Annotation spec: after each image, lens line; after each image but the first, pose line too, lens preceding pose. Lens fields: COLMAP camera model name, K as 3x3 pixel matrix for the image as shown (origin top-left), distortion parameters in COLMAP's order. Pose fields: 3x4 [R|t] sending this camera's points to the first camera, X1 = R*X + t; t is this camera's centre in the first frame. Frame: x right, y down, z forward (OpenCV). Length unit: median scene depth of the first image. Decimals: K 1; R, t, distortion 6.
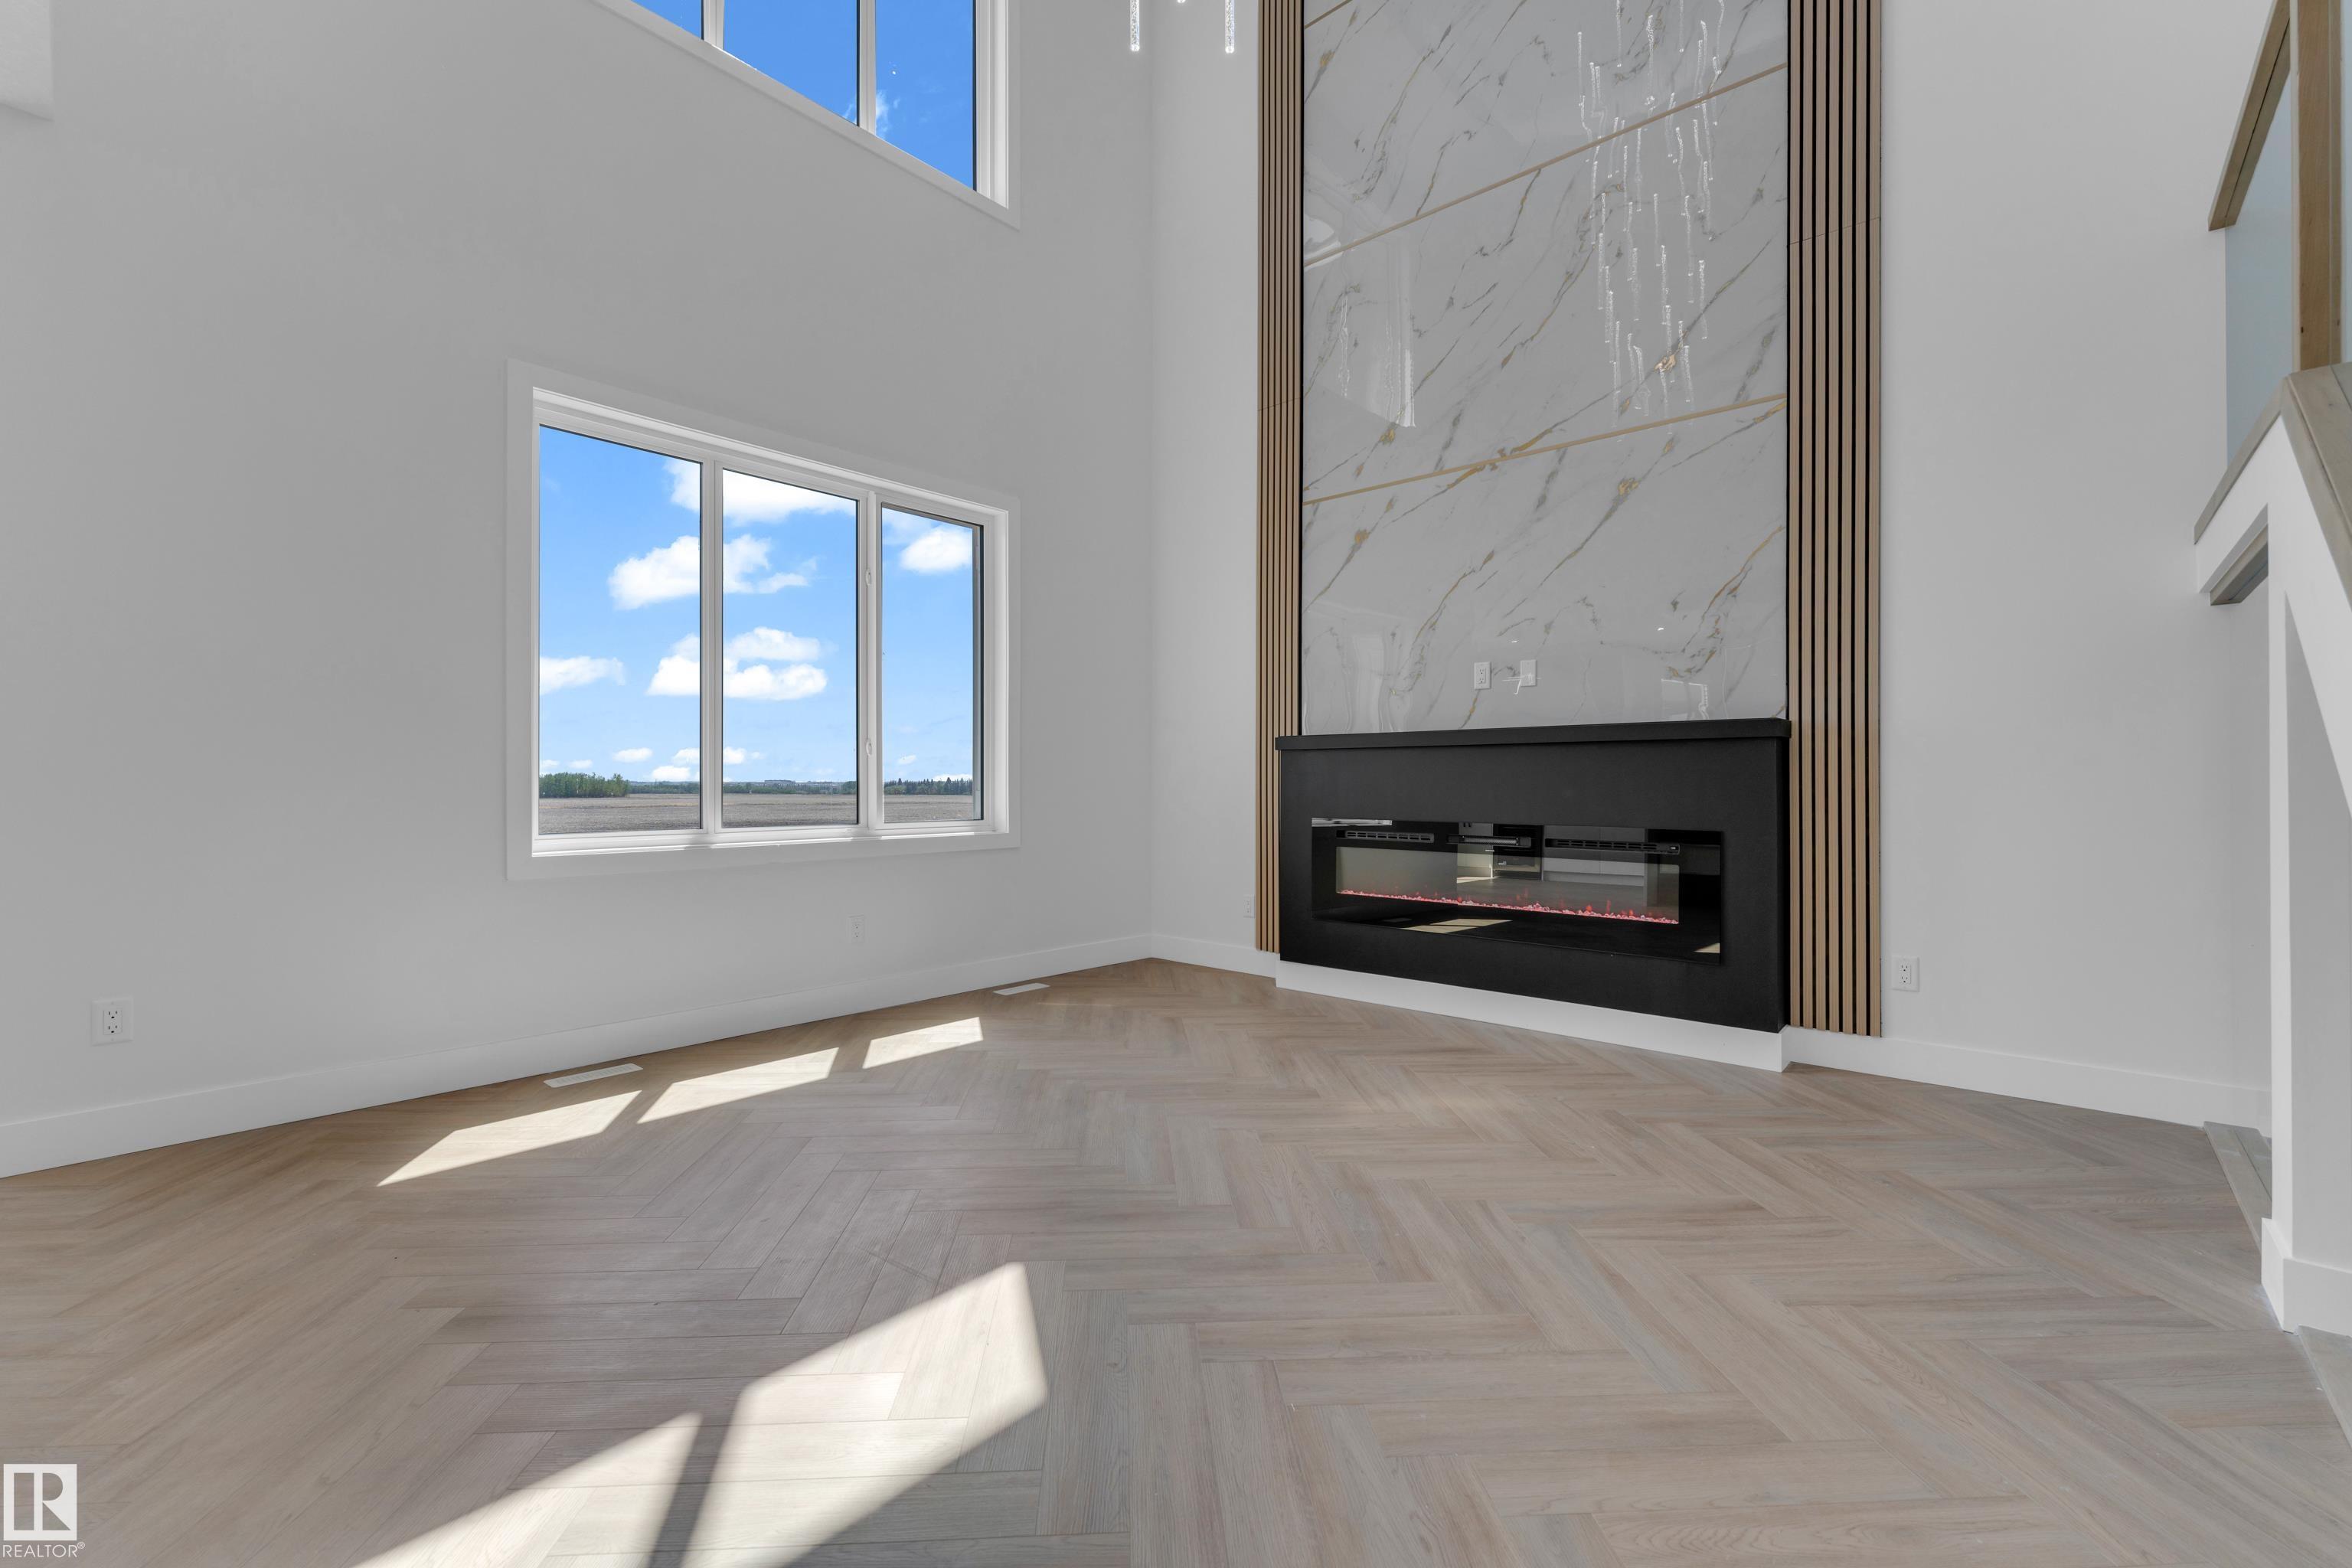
lens RADIAL K [[975.0, 0, 1179.3], [0, 975.0, 783.1], [0, 0, 1]] dist [-0.003502, -0.000175]
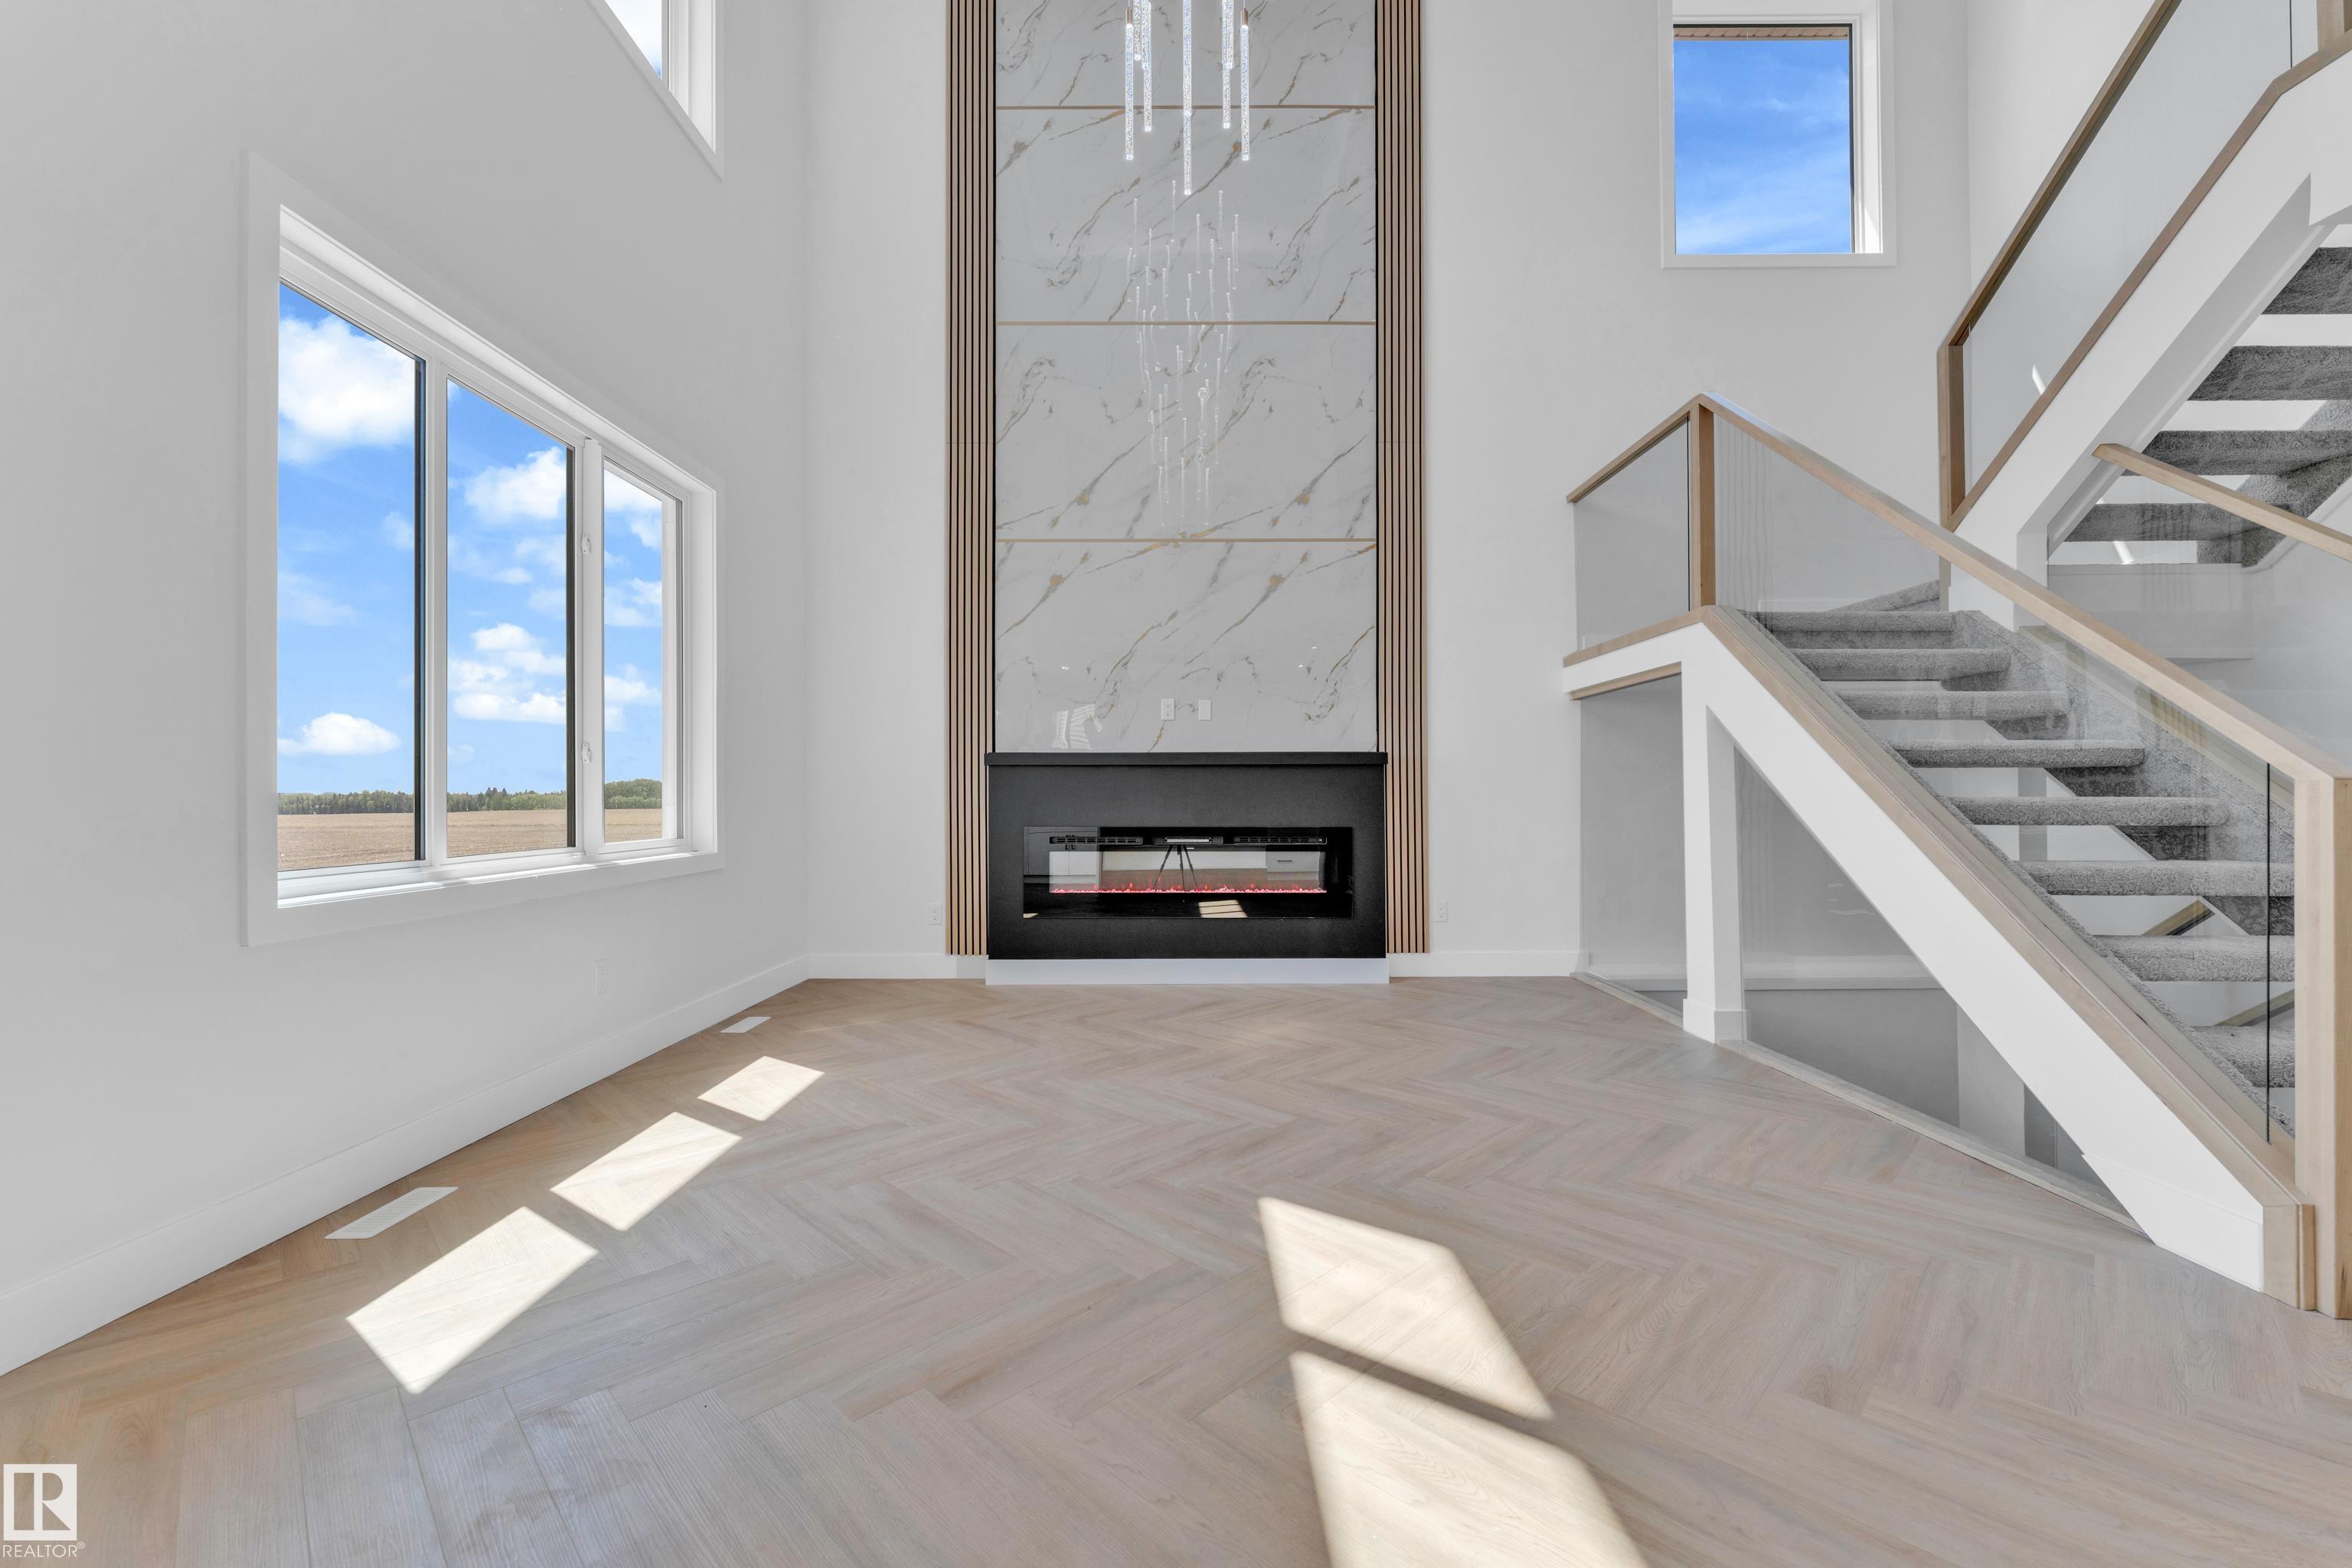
lens RADIAL K [[943.0, 0, 1176.5], [0, 943.0, 790.3], [0, 0, 1]] dist [-0.002357, -0.000436]
pose [[0.748566, 0.001892, 0.663058, -0.549185], [0.003210, 0.999974, -0.006477, 0.001239], [-0.663053, 0.006976, 0.748540, 0.098749]]
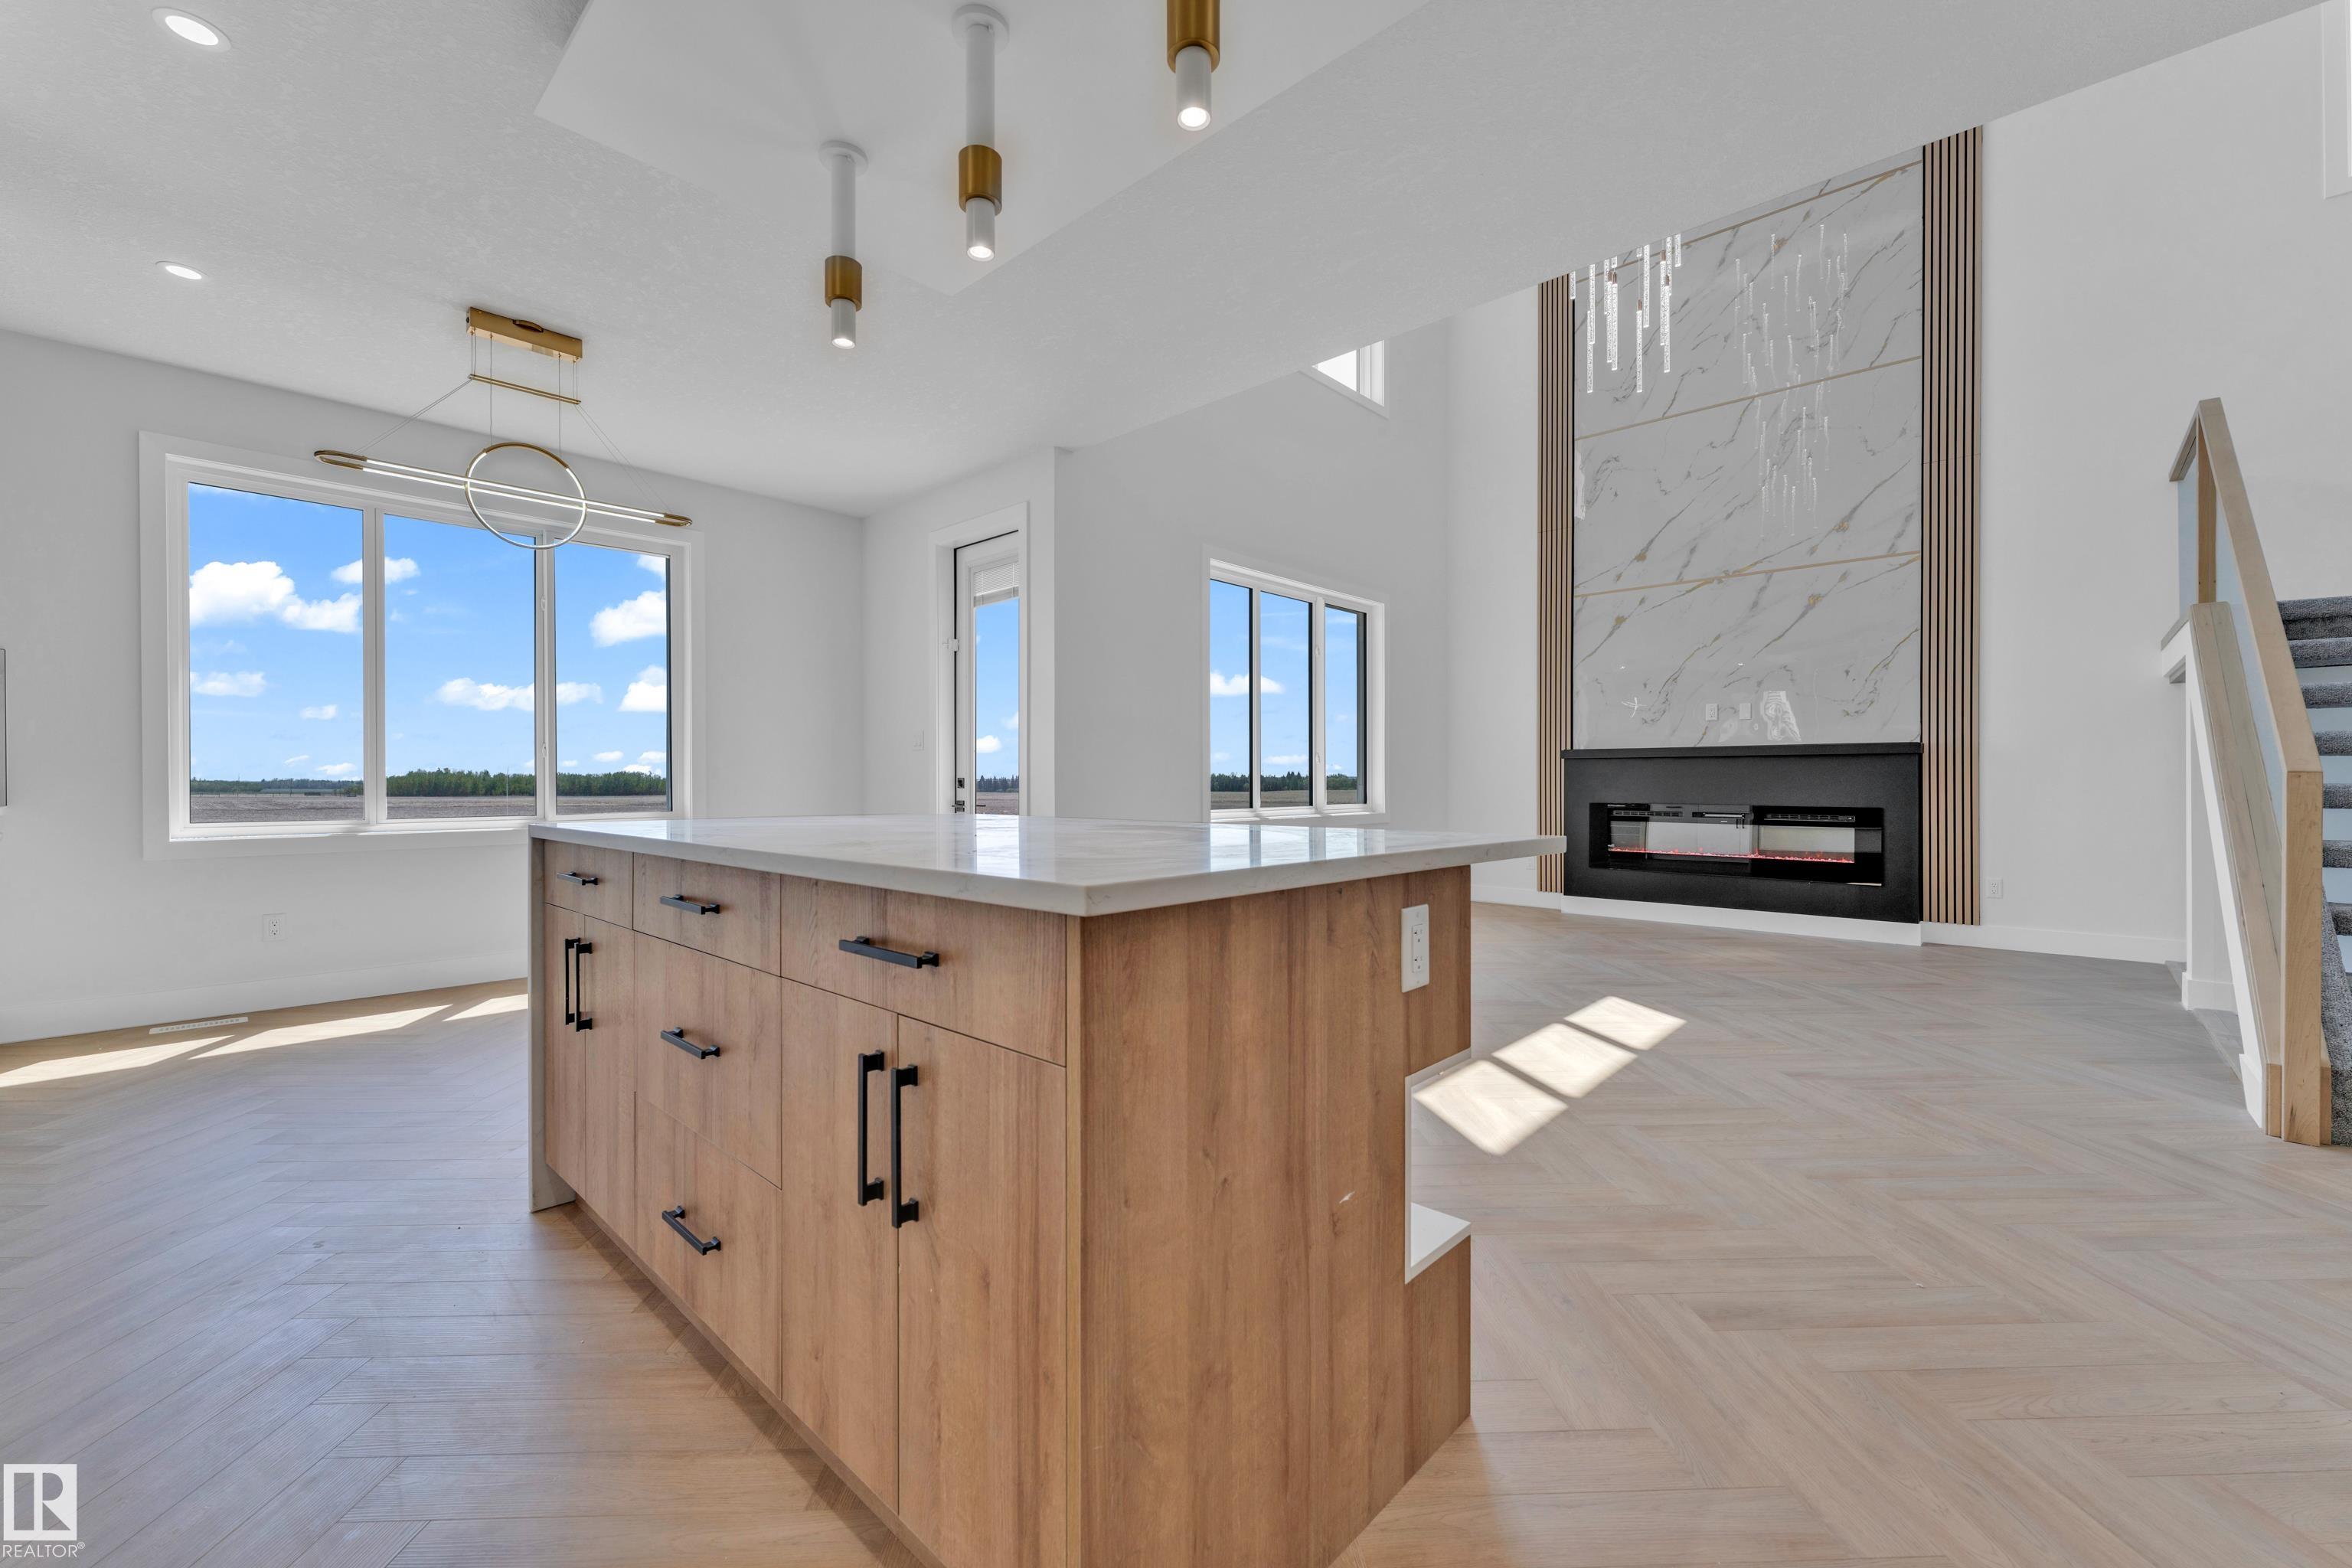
lens RADIAL K [[943.0, 0, 1178.2], [0, 943.0, 785.1], [0, 0, 1]] dist [-0.002357, -0.000436]
pose [[0.999779, -0.001531, -0.020975, -0.598923], [0.001625, 0.999989, 0.004461, -0.000305], [0.020968, -0.004494, 0.999770, -0.630656]]
